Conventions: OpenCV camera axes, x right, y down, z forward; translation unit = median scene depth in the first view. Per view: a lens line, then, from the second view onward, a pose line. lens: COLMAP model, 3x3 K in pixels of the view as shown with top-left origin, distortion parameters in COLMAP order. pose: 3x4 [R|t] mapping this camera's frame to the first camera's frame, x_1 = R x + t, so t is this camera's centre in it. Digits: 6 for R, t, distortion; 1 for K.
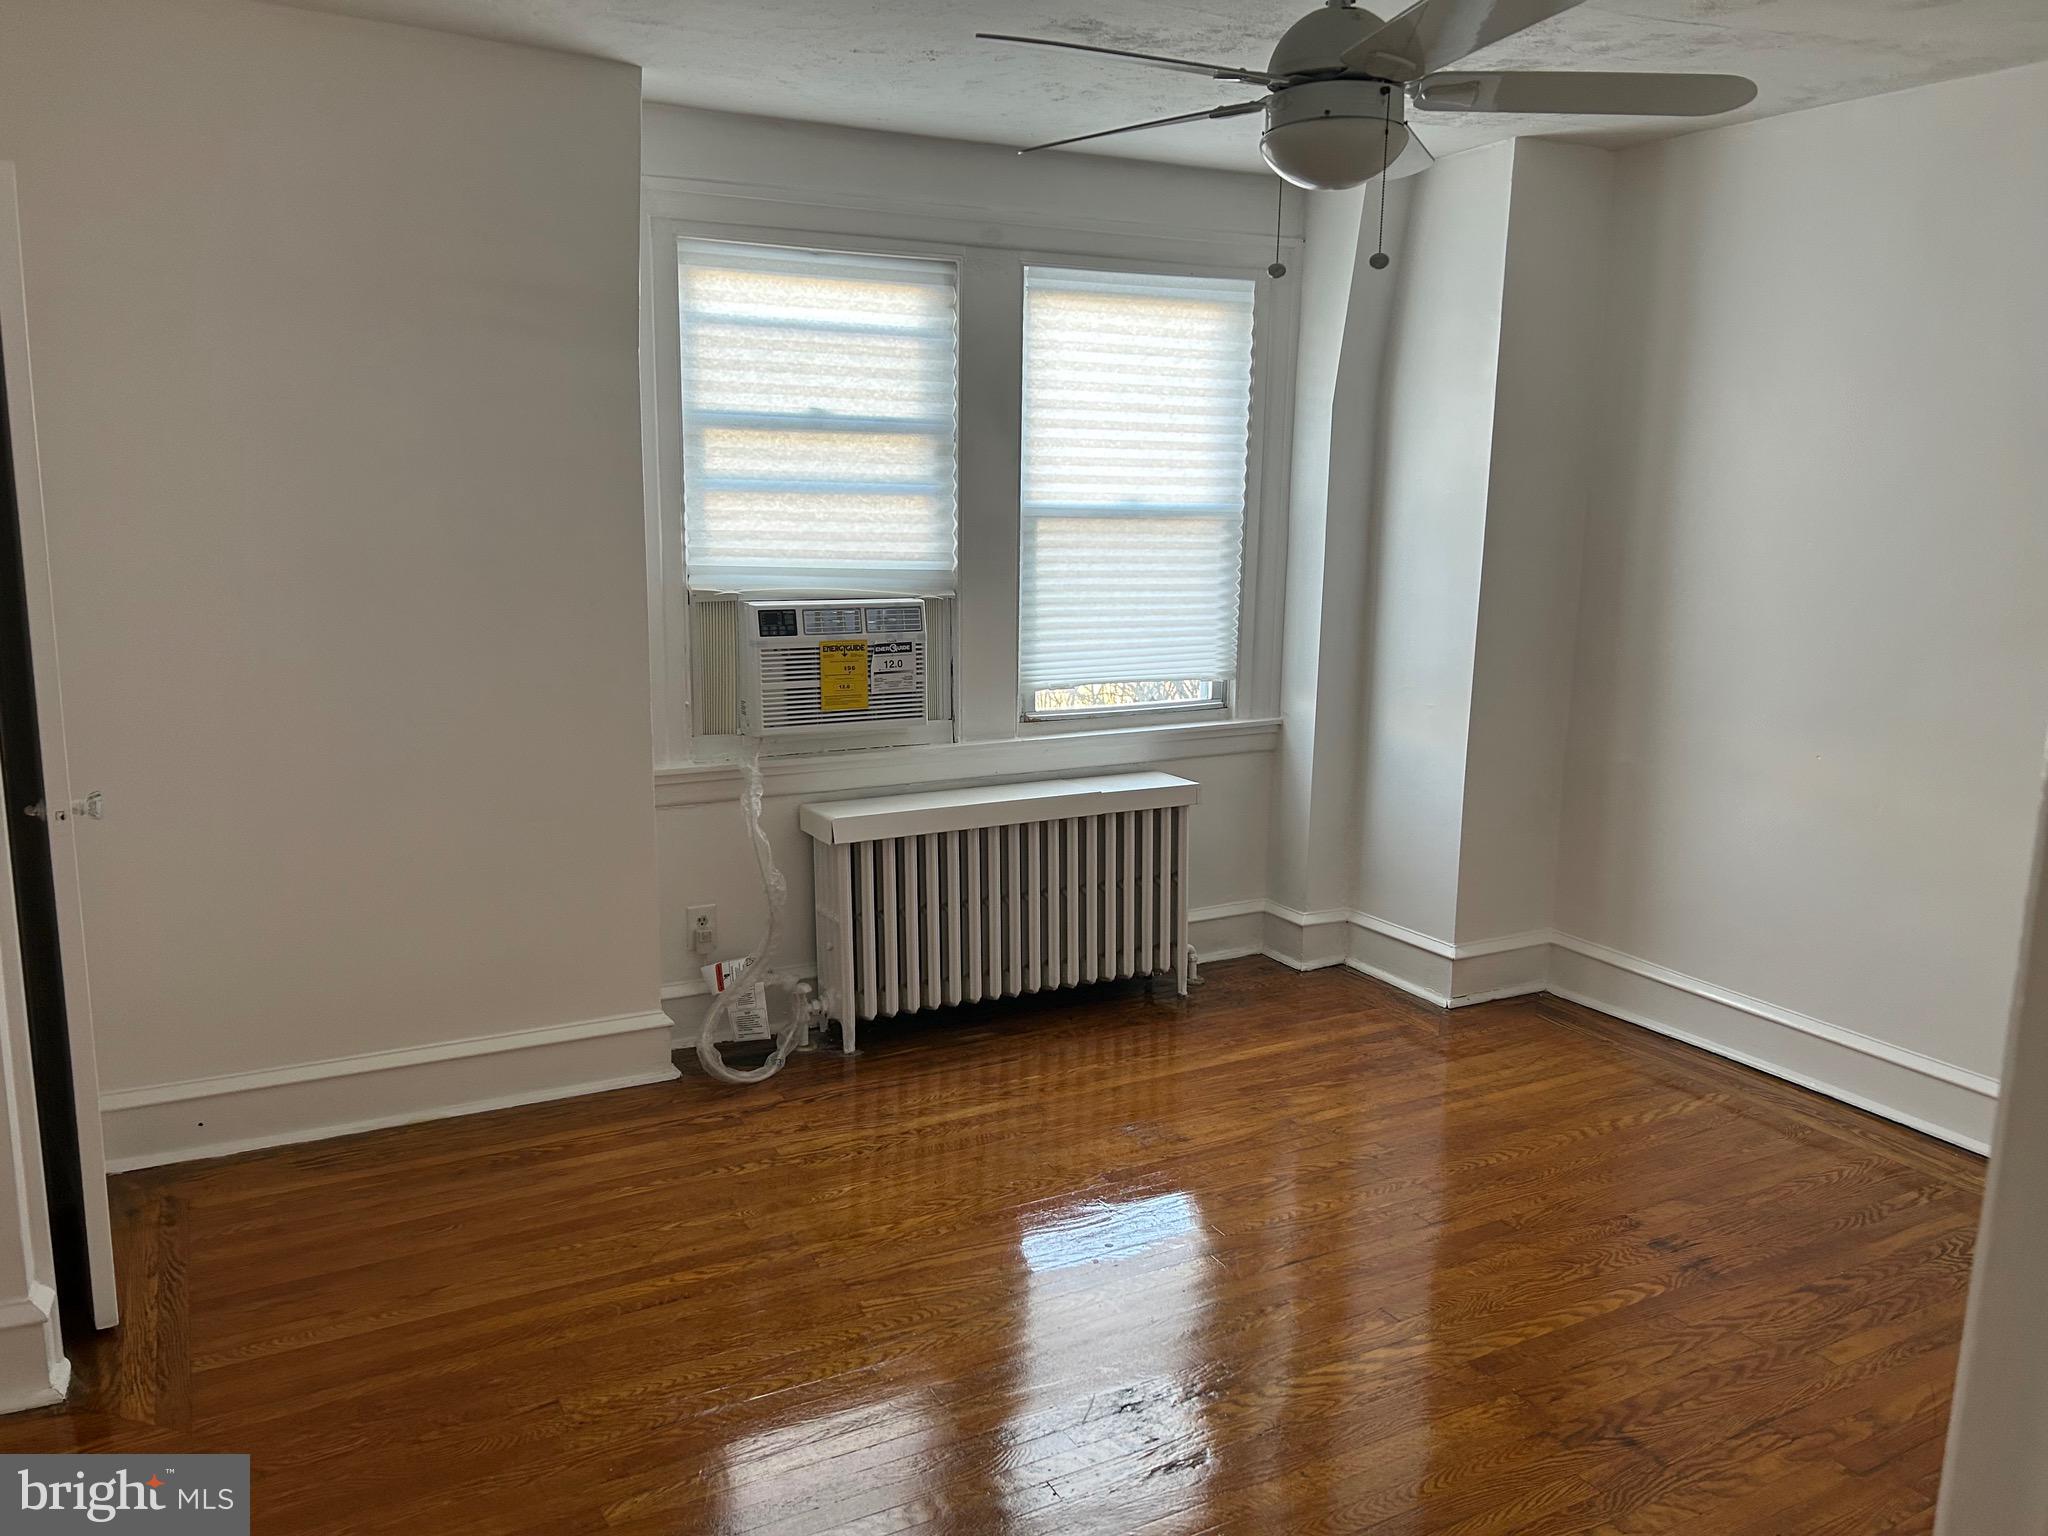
lens RADIAL K [[1473.9, 0, 1039.3], [0, 1473.9, 779.5], [0, 0, 1]] dist [0.040608, -0.052858]
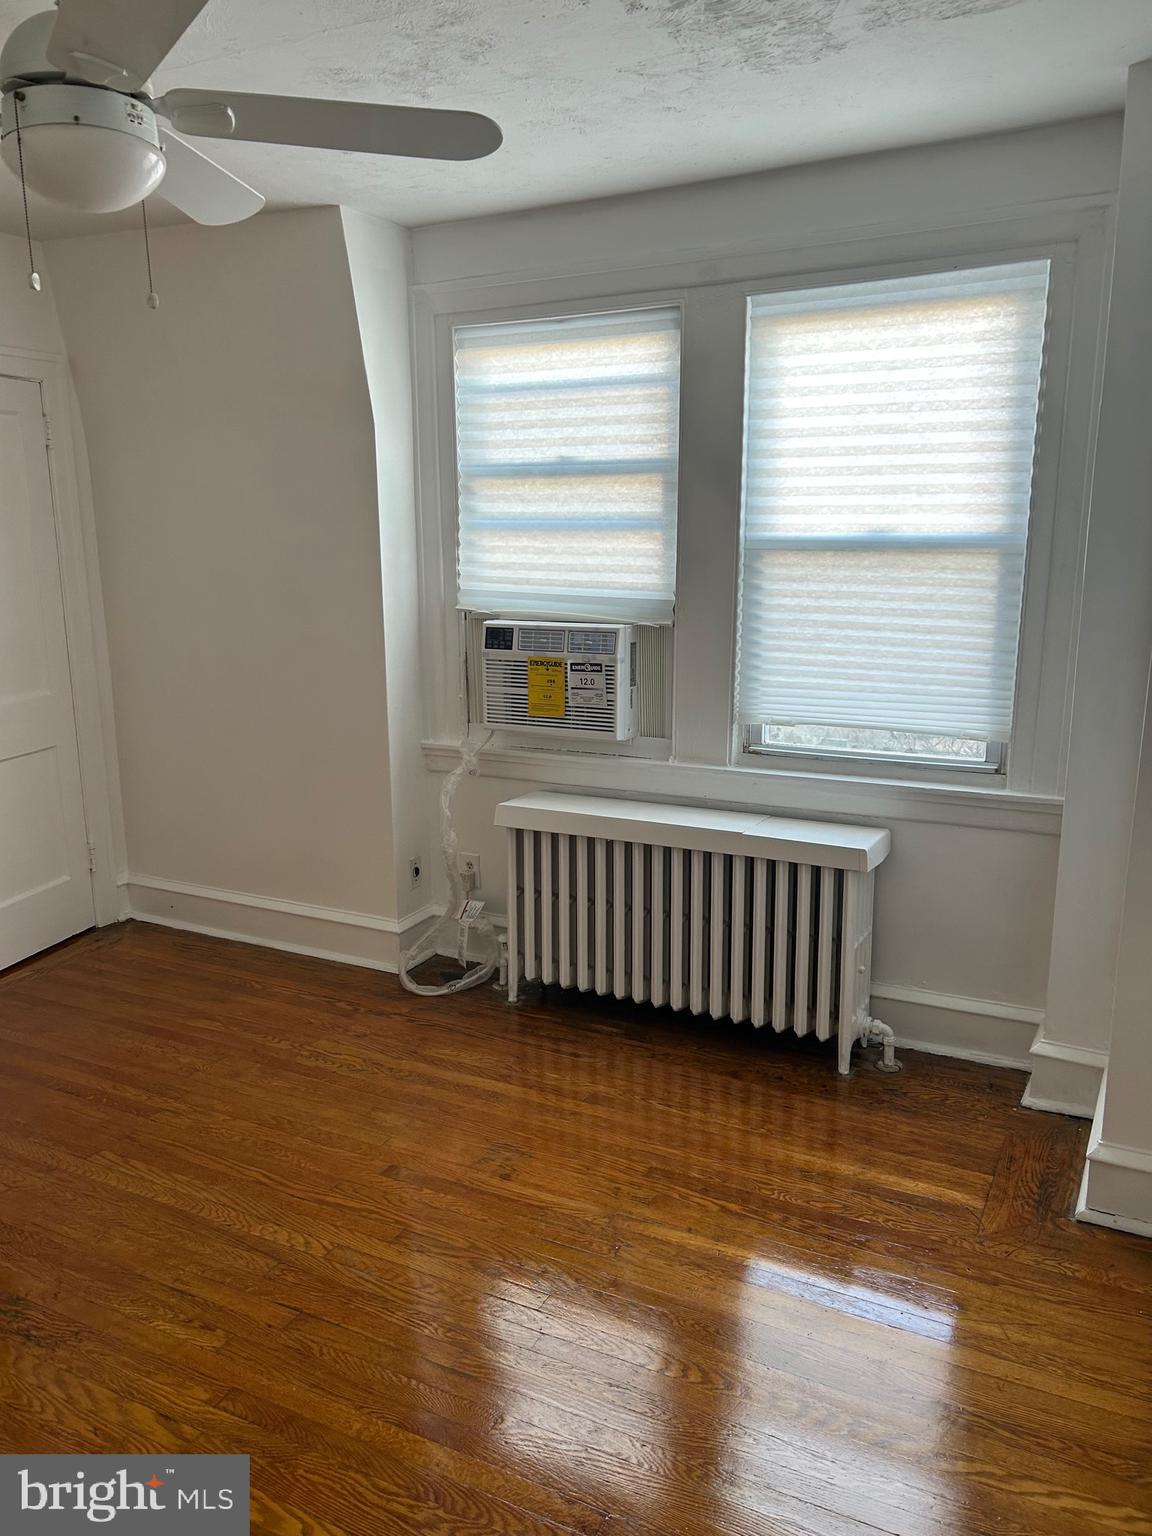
lens RADIAL K [[1105.4, 0, 511.0], [0, 1105.4, 767.1], [0, 0, 1]] dist [0.040608, -0.052858]
pose [[0.582601, 0.157577, -0.797336, 0.564641], [-0.142822, 0.985609, 0.090428, -0.084012], [0.800111, 0.061194, 0.596722, 0.465790]]
